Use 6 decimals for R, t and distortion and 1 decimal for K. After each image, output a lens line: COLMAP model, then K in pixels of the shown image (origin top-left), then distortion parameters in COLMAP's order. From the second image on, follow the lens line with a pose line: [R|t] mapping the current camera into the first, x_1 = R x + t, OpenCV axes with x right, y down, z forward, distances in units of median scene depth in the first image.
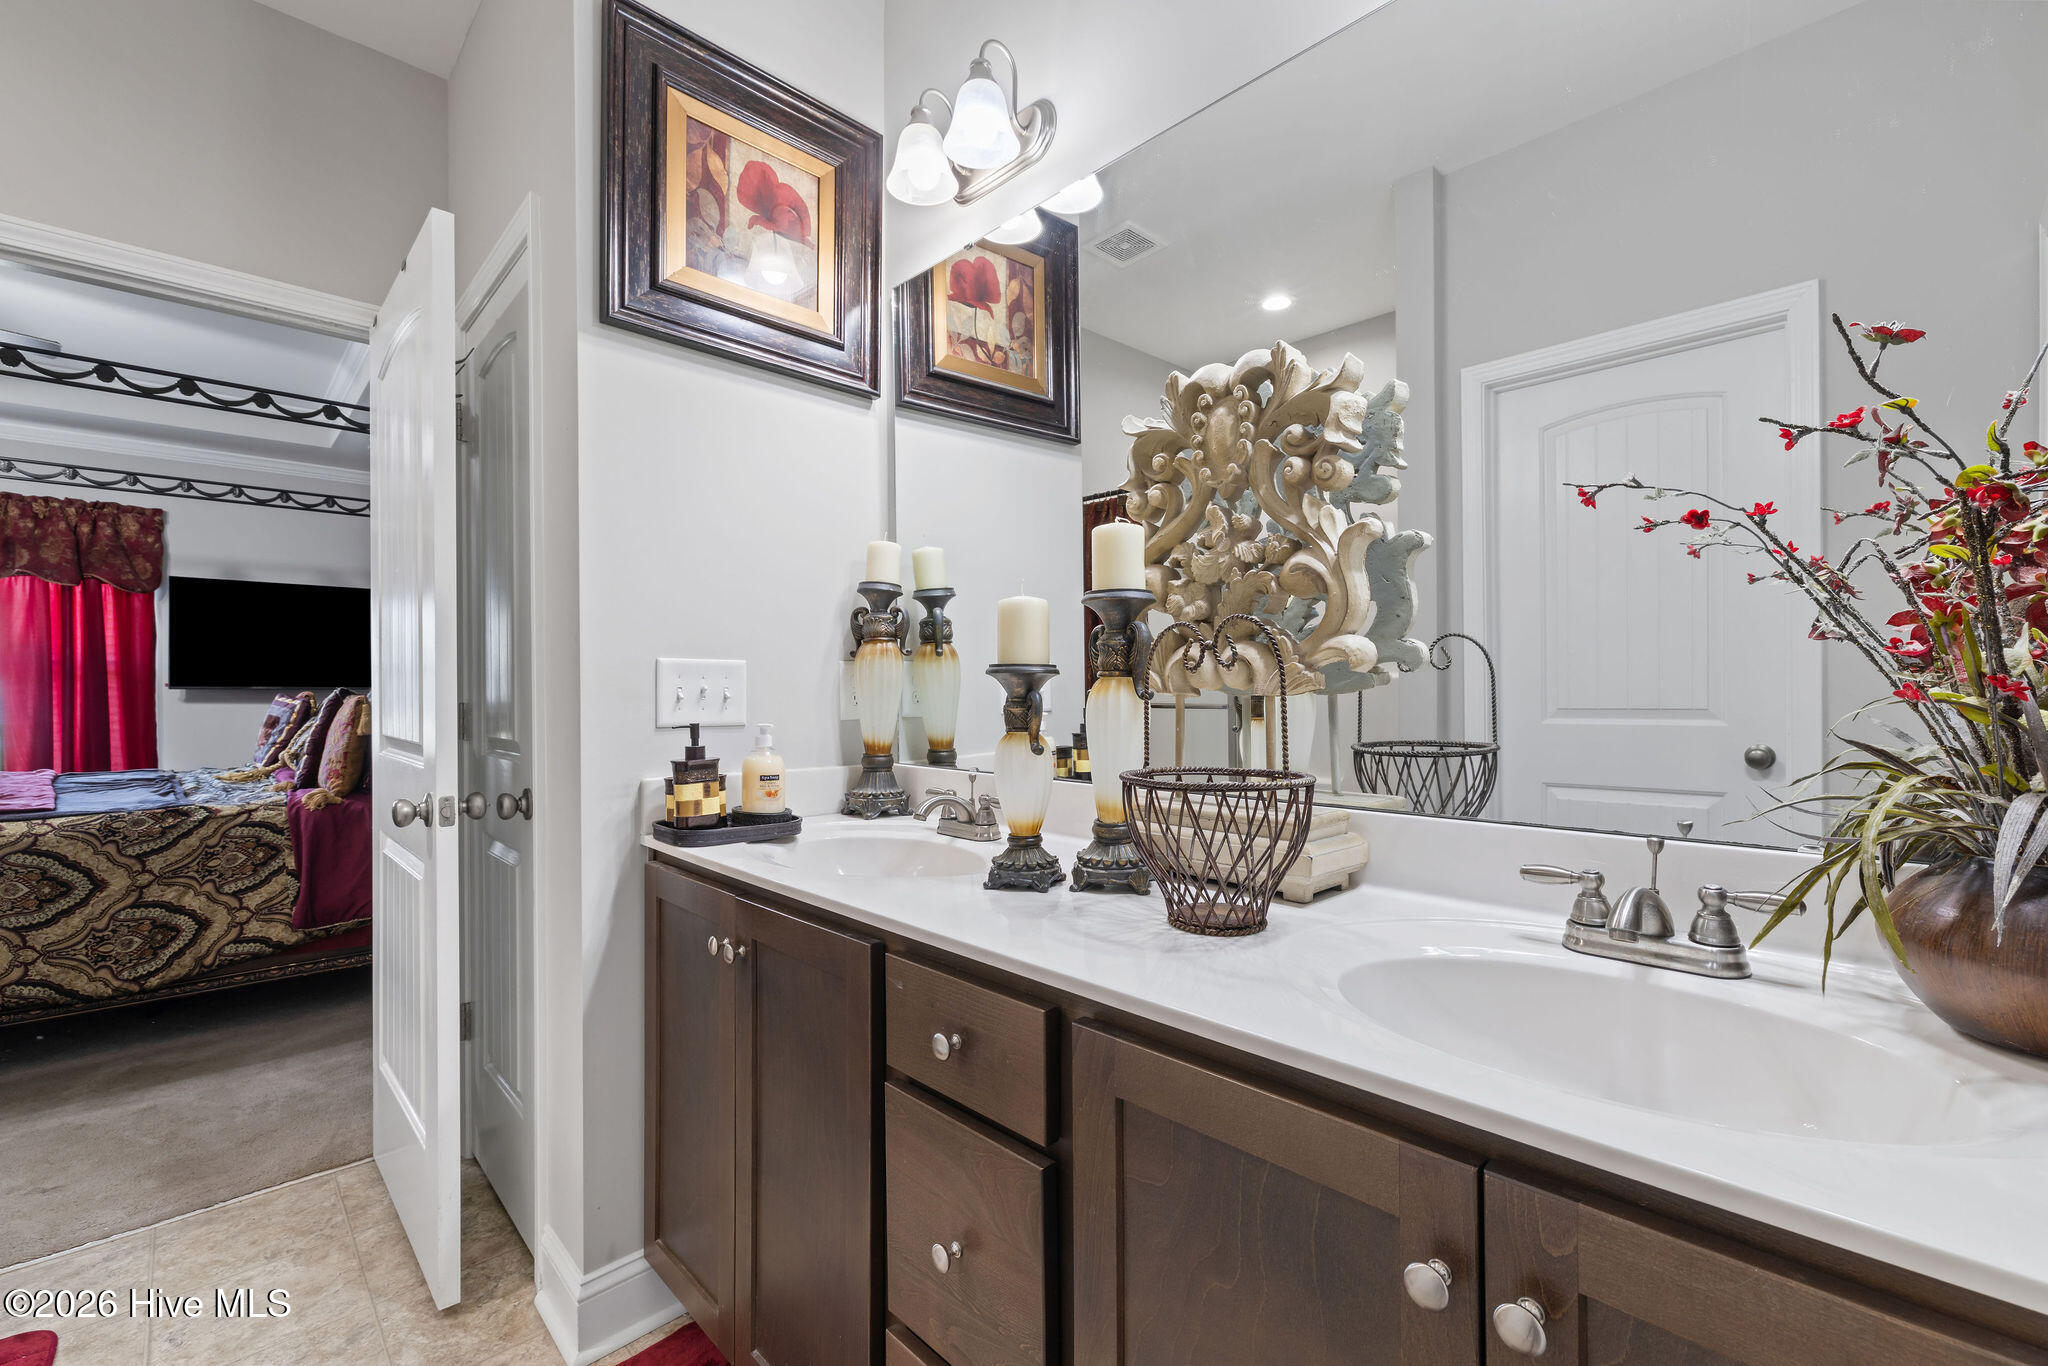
lens RADIAL K [[865.2, 0, 1024.0], [0, 865.2, 683.0], [0, 0, 1]] dist [0.001274, 0.000170]
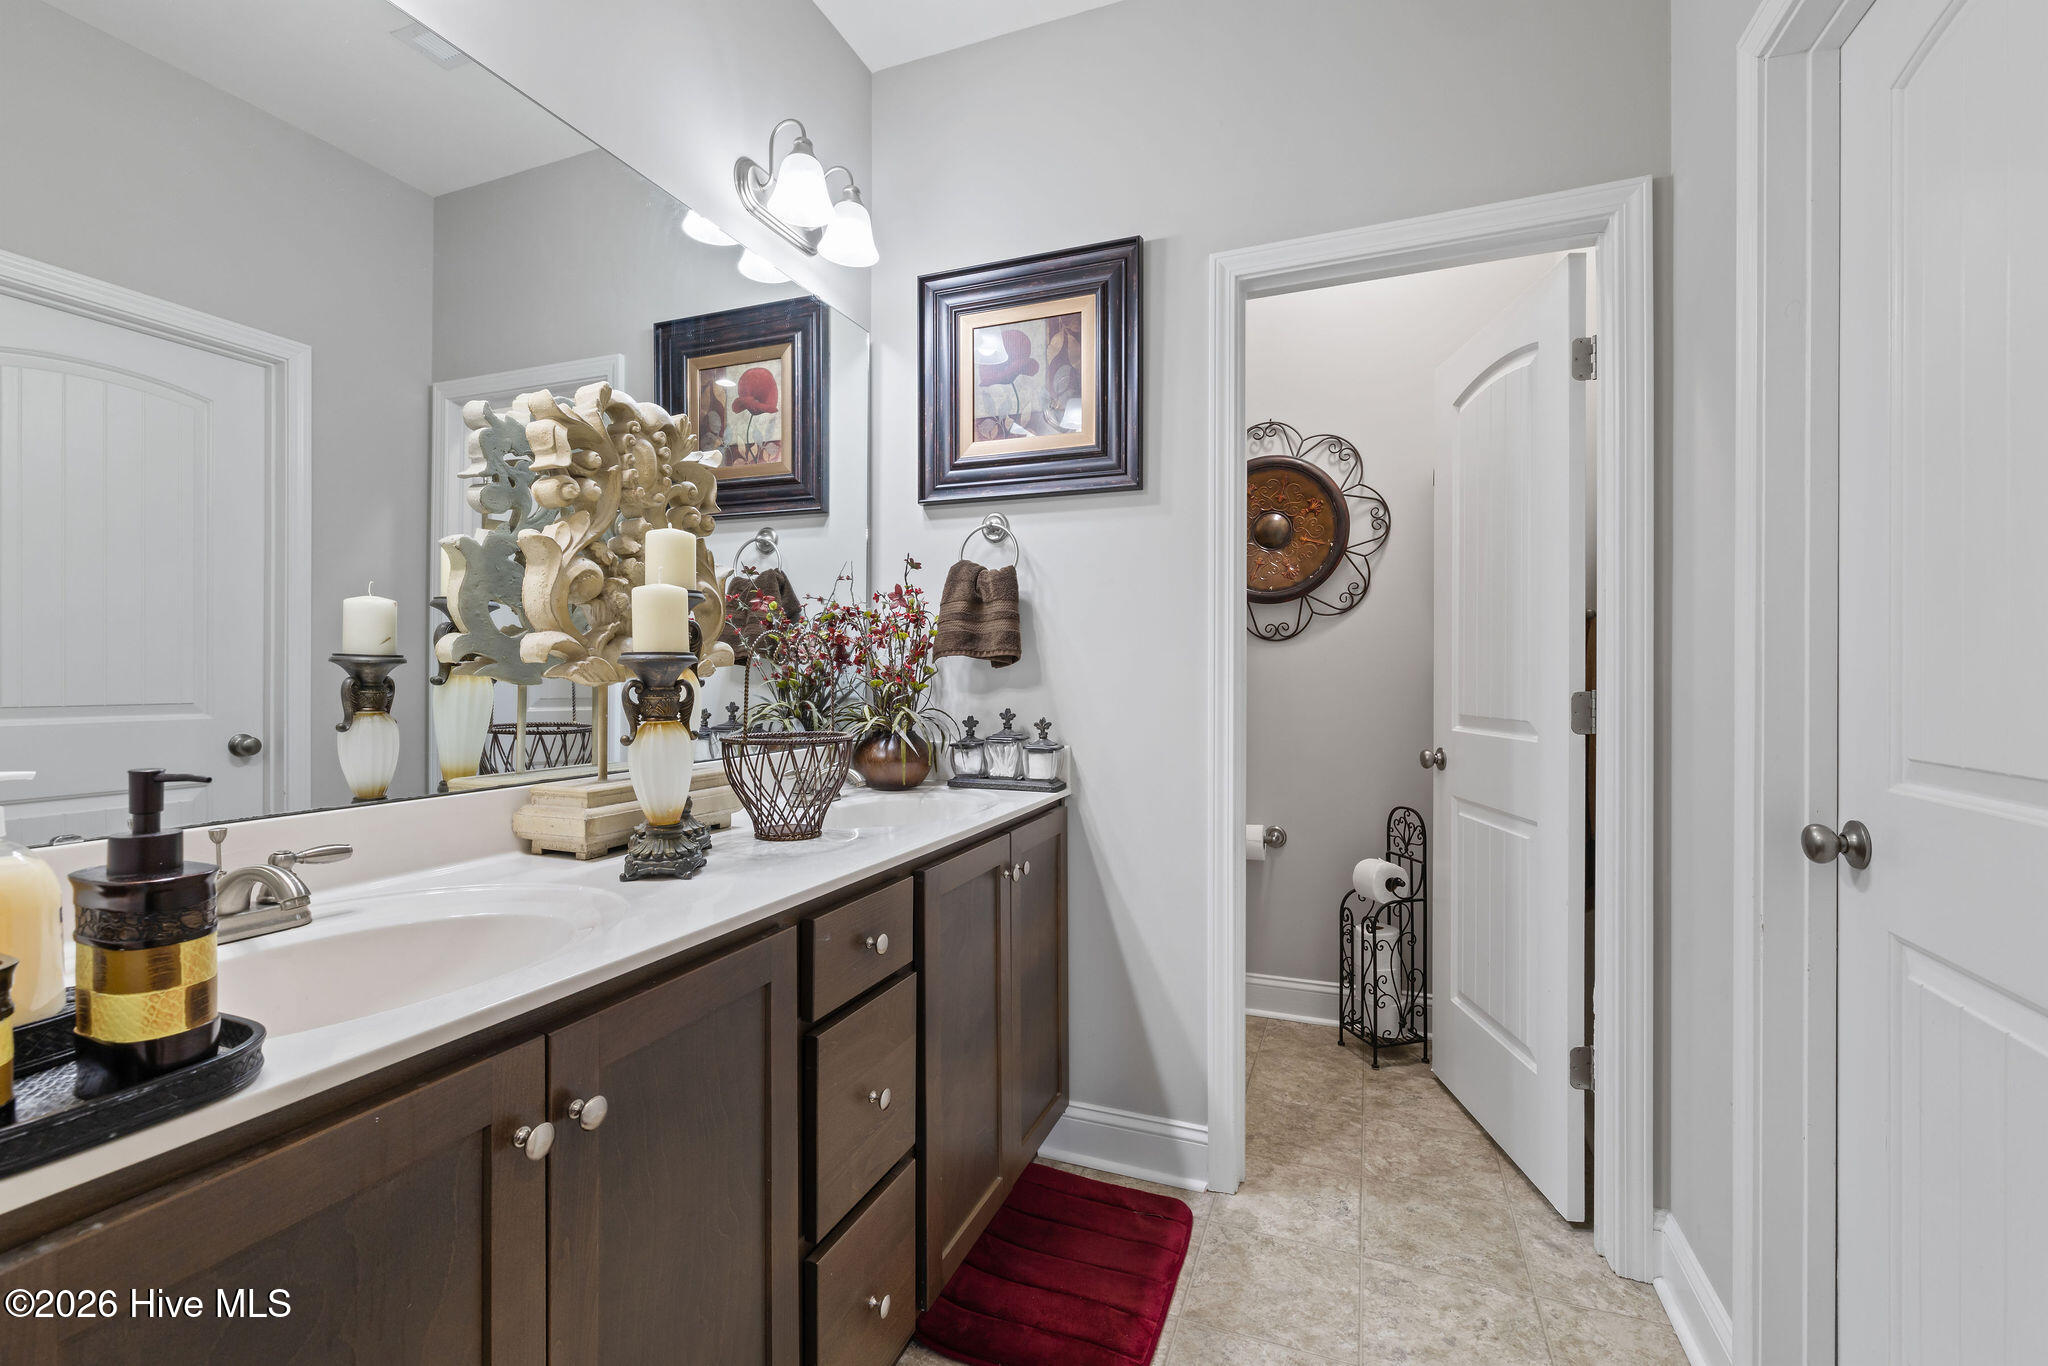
lens RADIAL K [[865.2, 0, 1024.0], [0, 865.2, 683.0], [0, 0, 1]] dist [0.001274, 0.000170]
pose [[-0.409778, 0.000659, 0.912185, -1.229818], [-0.001901, 0.999997, -0.001577, 0.014217], [-0.912184, -0.002381, -0.409775, 1.177029]]
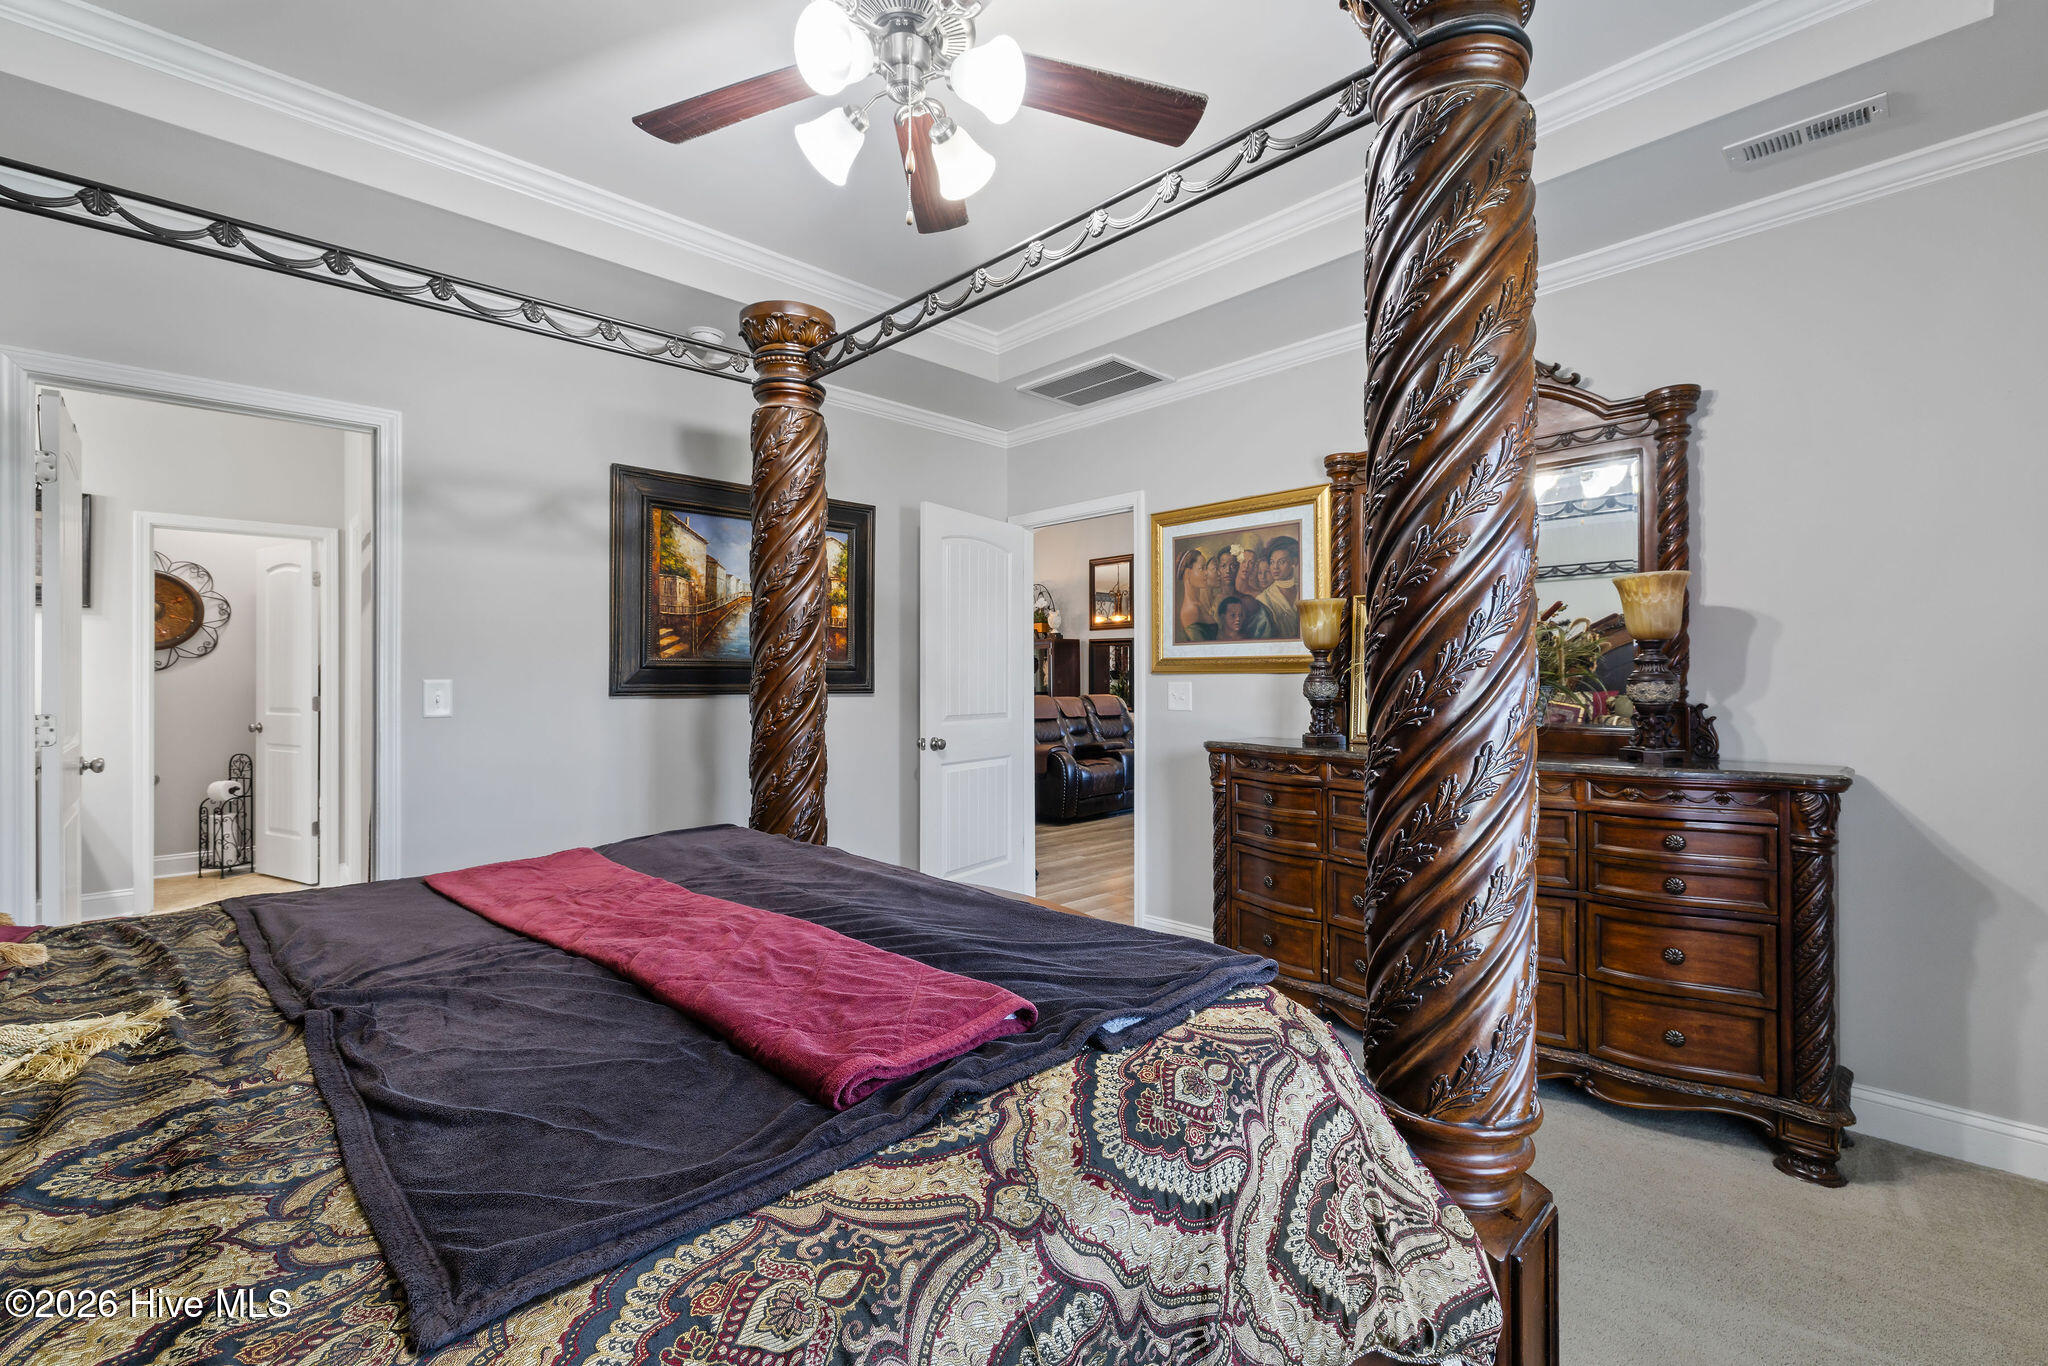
lens RADIAL K [[883.0, 0, 1025.7], [0, 883.0, 677.9], [0, 0, 1]] dist [-0.000620, -0.000080]
pose [[-0.999958, 0.007913, 0.004633, -2.811580], [0.007867, 0.999919, -0.010011, 0.008288], [-0.004712, -0.009975, -0.999939, 2.940470]]
